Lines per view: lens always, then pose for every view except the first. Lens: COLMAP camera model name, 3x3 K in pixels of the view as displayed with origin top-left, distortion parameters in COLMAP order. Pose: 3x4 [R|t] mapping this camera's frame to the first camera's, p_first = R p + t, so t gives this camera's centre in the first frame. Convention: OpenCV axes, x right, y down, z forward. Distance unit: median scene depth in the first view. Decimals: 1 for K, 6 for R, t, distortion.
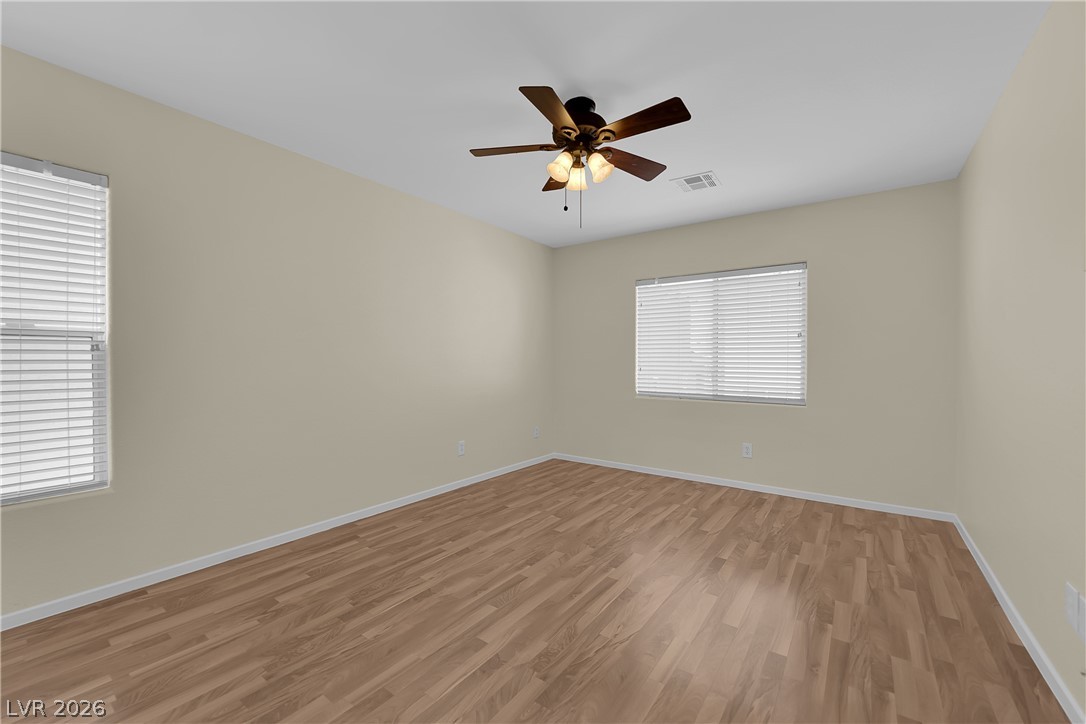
lens RADIAL K [[438.3, 0, 539.1], [0, 438.3, 363.7], [0, 0, 1]] dist [-0.007809, -0.004722]
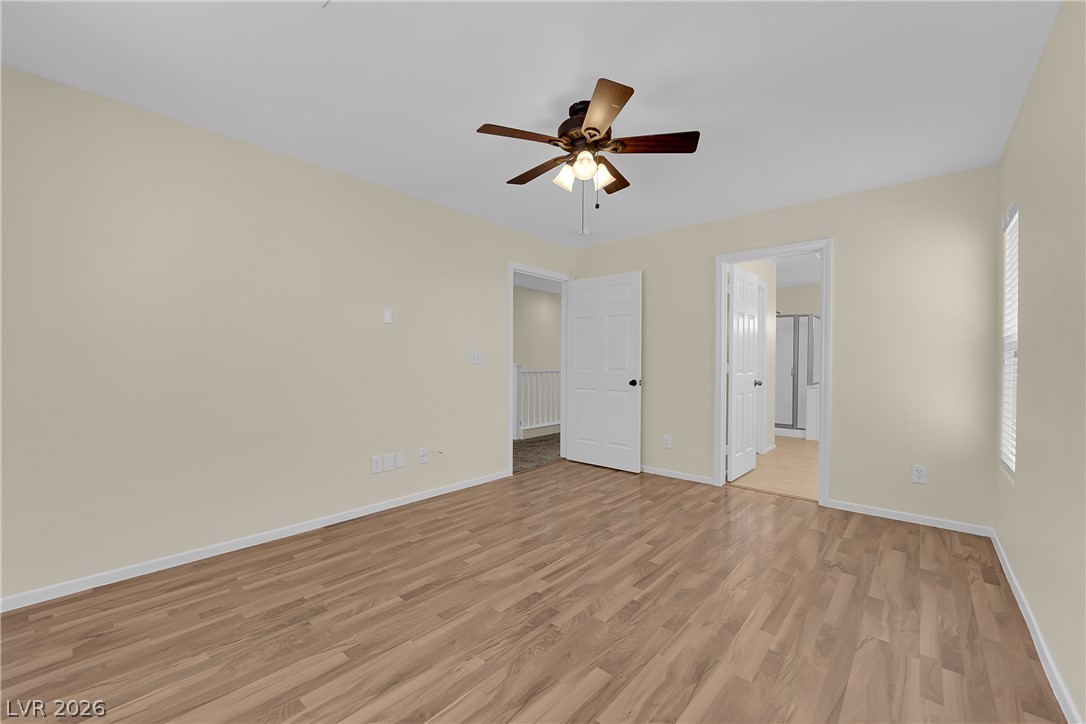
lens RADIAL K [[438.3, 0, 539.1], [0, 438.3, 363.7], [0, 0, 1]] dist [-0.007809, -0.004722]
pose [[-0.996154, -0.010475, 0.086993, 0.098680], [-0.009040, 0.999817, 0.016872, -0.016352], [-0.087154, 0.016021, -0.996066, 1.924363]]
